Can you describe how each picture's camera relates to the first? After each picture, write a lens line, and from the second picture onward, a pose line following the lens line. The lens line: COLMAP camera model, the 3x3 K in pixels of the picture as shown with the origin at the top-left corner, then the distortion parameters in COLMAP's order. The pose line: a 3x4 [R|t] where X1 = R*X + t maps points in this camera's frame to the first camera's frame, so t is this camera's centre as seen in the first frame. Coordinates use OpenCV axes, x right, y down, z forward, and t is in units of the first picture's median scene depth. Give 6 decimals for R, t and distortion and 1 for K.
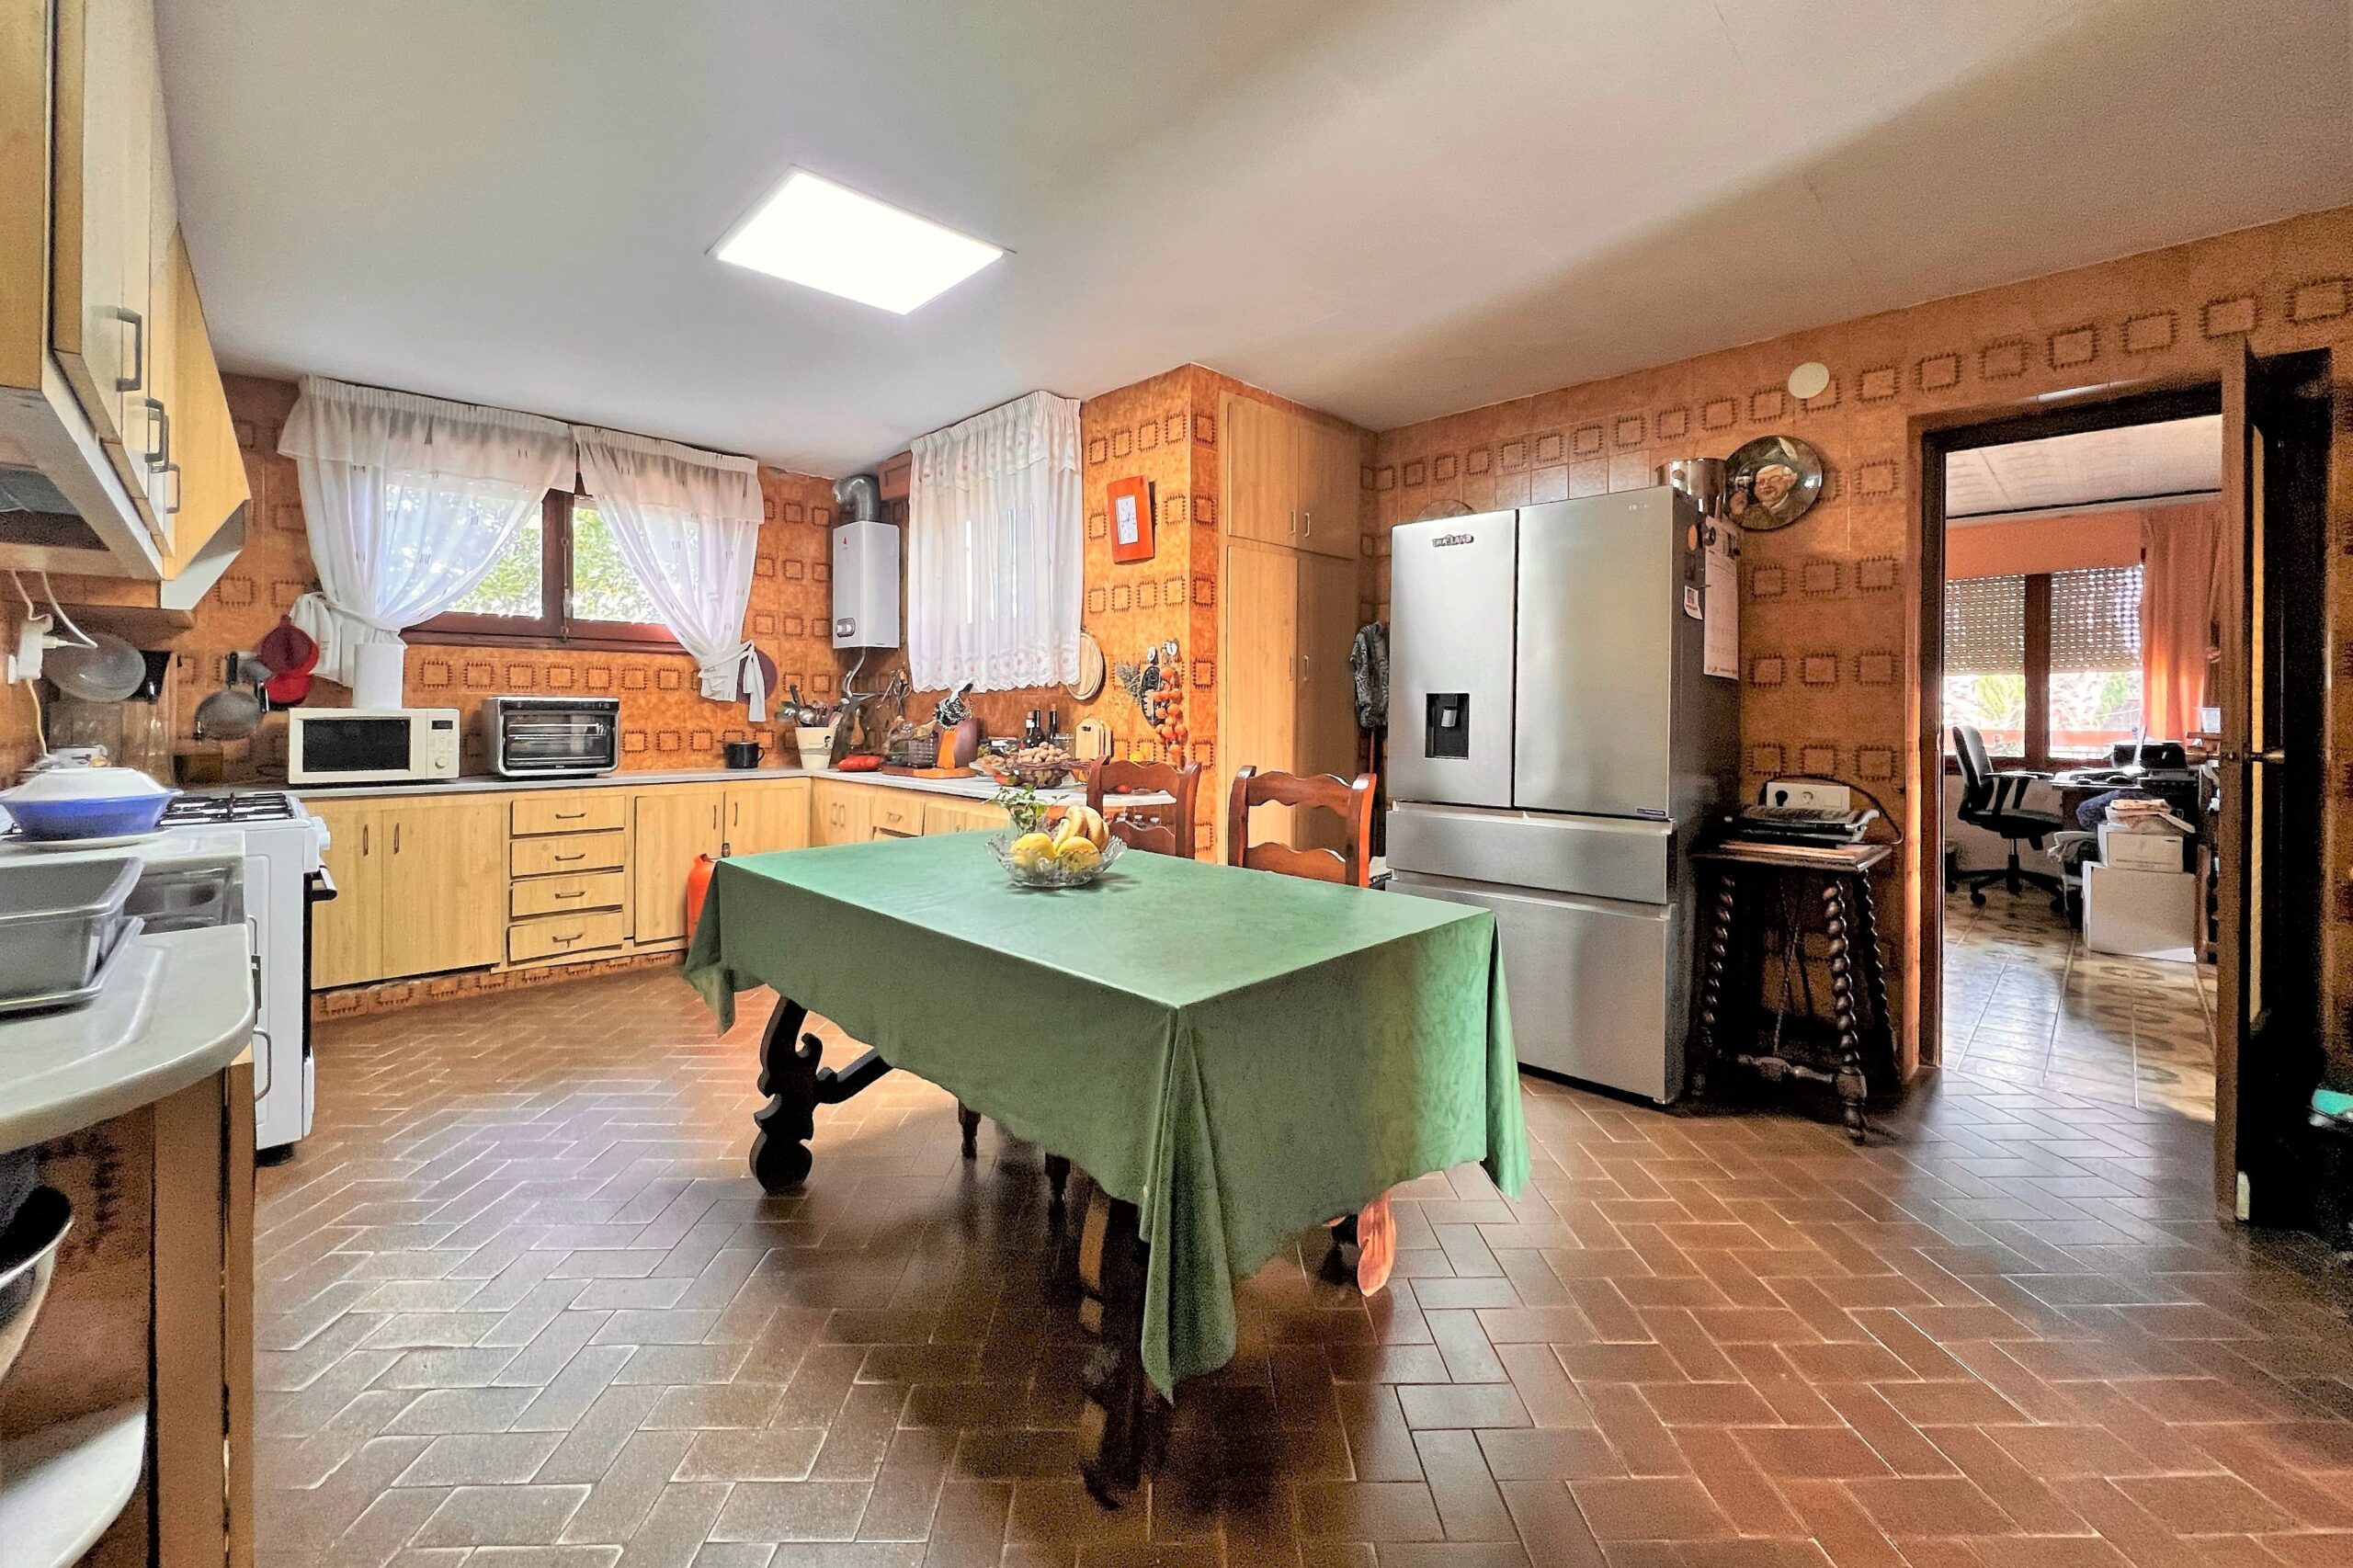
lens RADIAL K [[911.0, 0, 1173.8], [0, 911.0, 693.9], [0, 0, 1]] dist [0.001332, 0.000352]
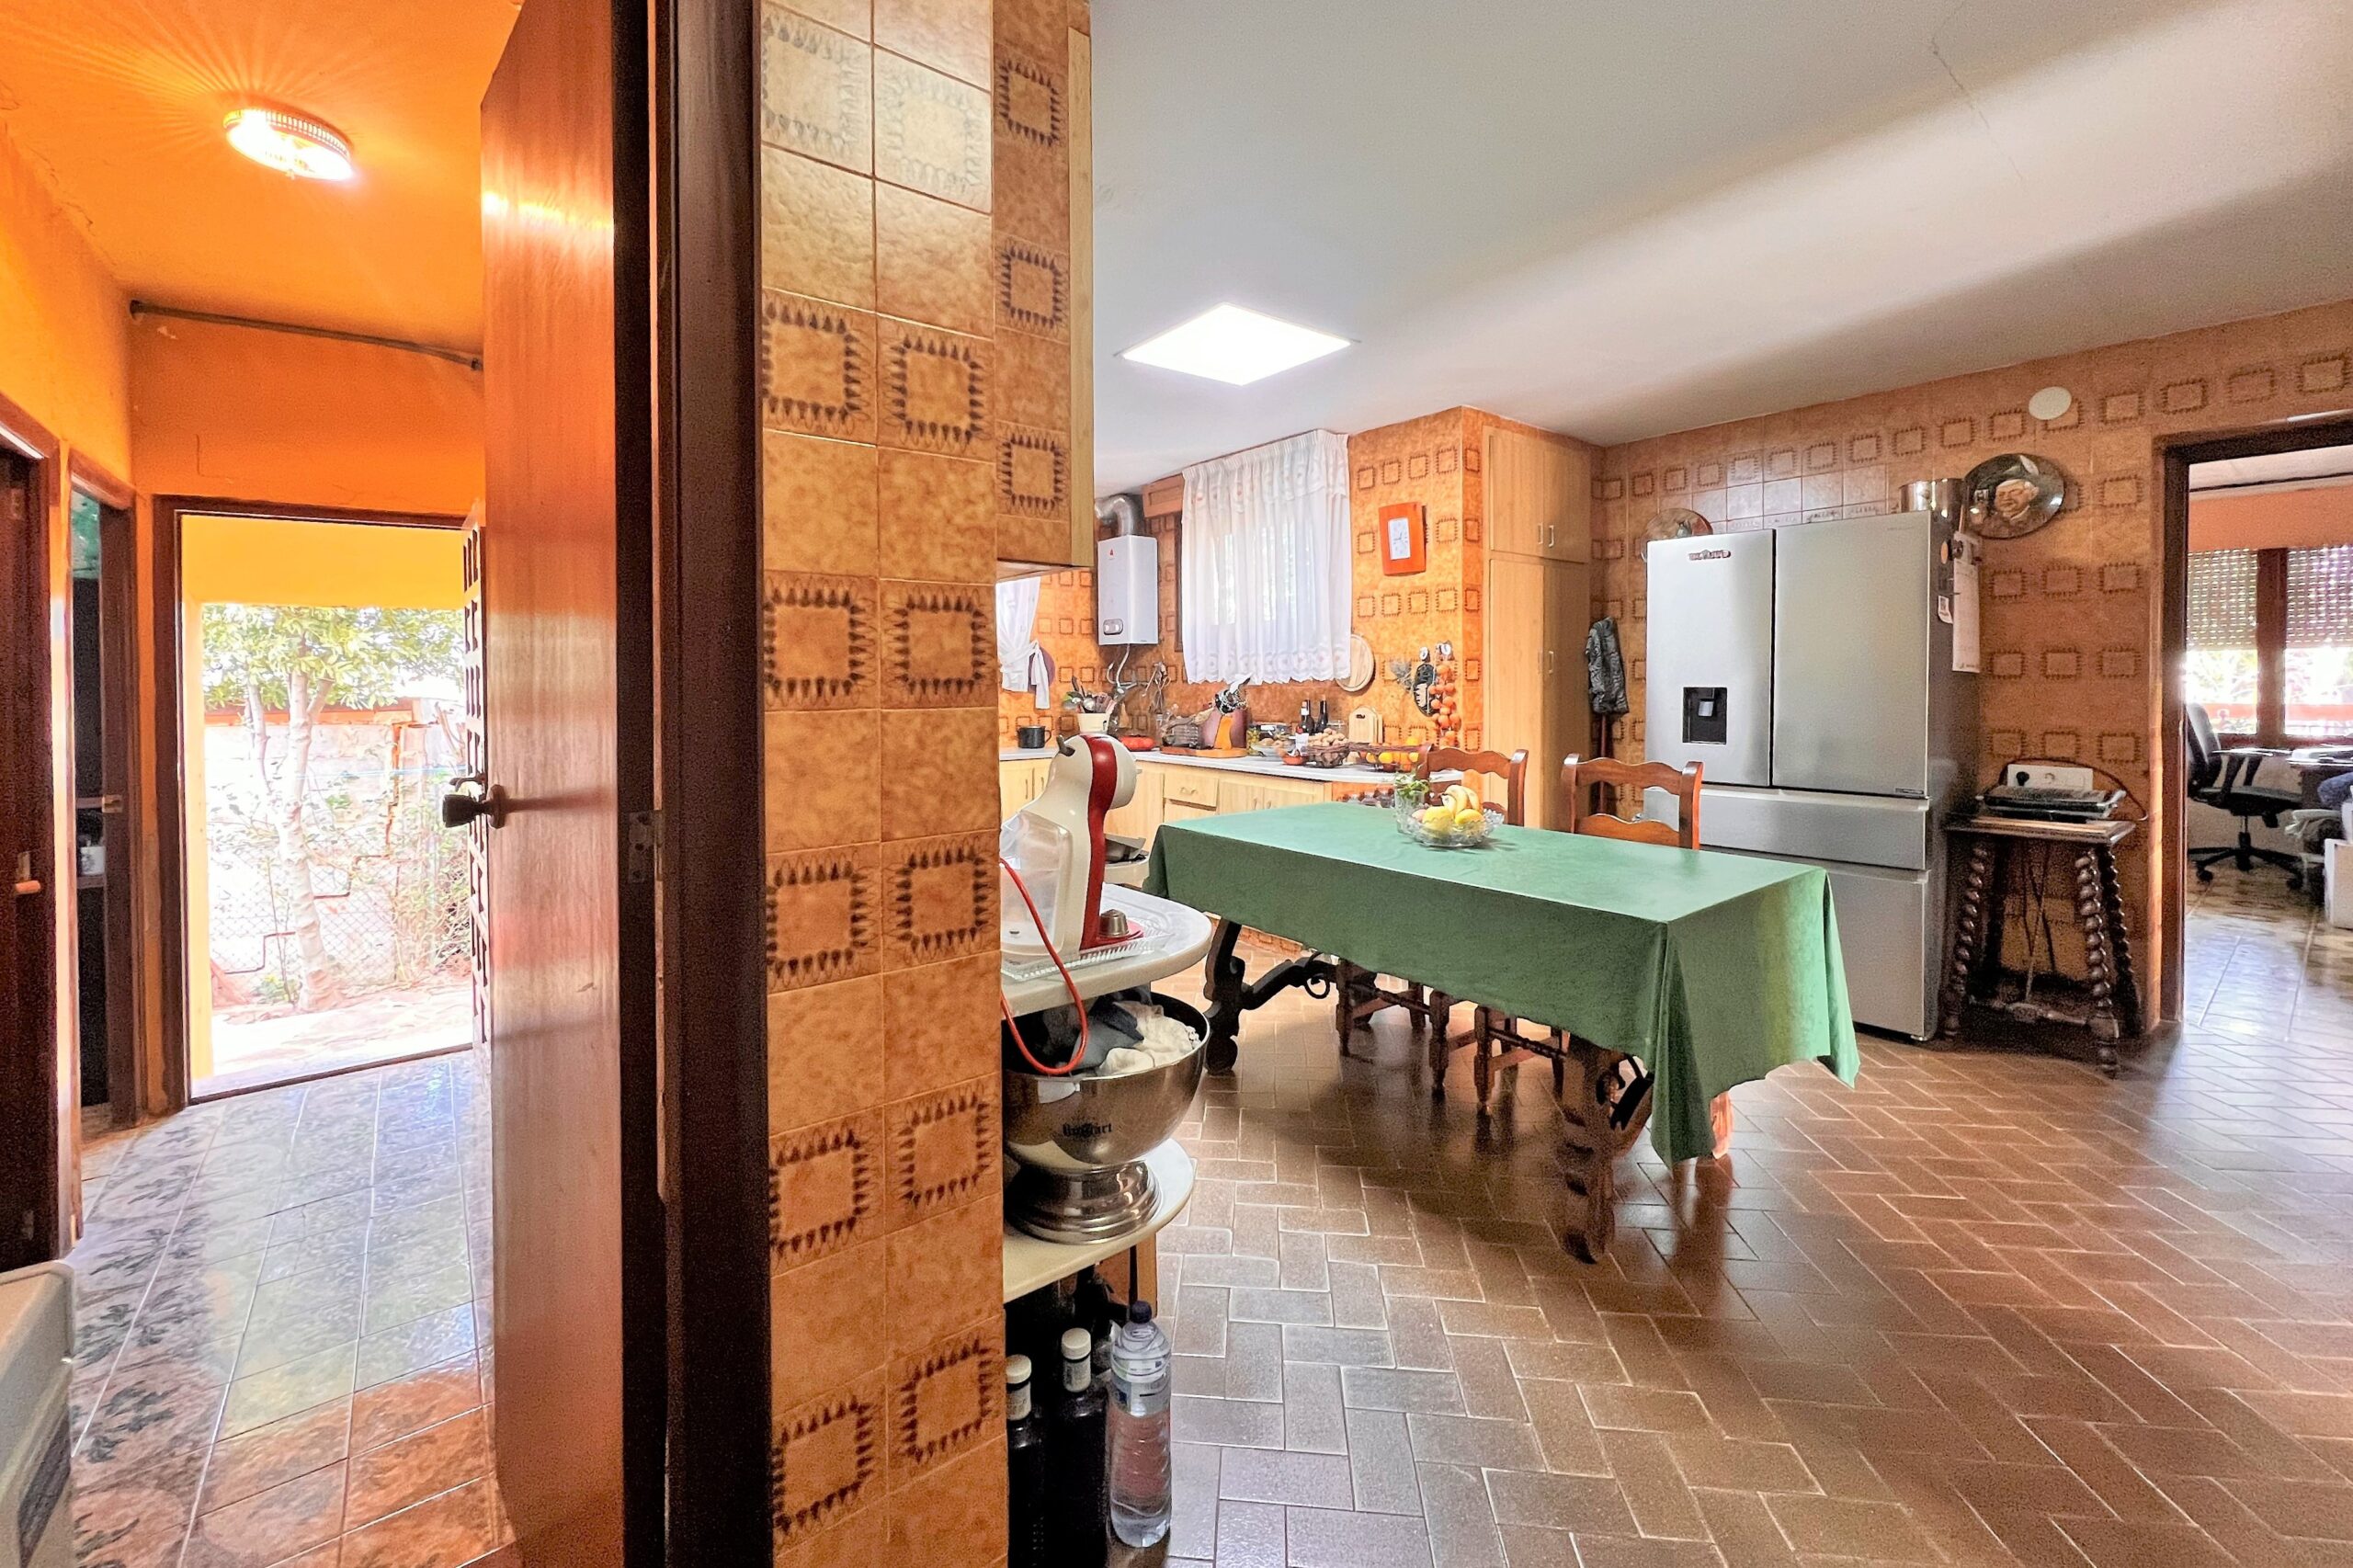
lens RADIAL K [[904.4, 0, 1176.0], [0, 904.4, 676.9], [0, 0, 1]] dist [0.000214, 0.000261]
pose [[0.993214, -0.009524, -0.115913, -0.212192], [0.010968, 0.999870, 0.011830, -0.031609], [0.115785, -0.013021, 0.993189, -0.199623]]
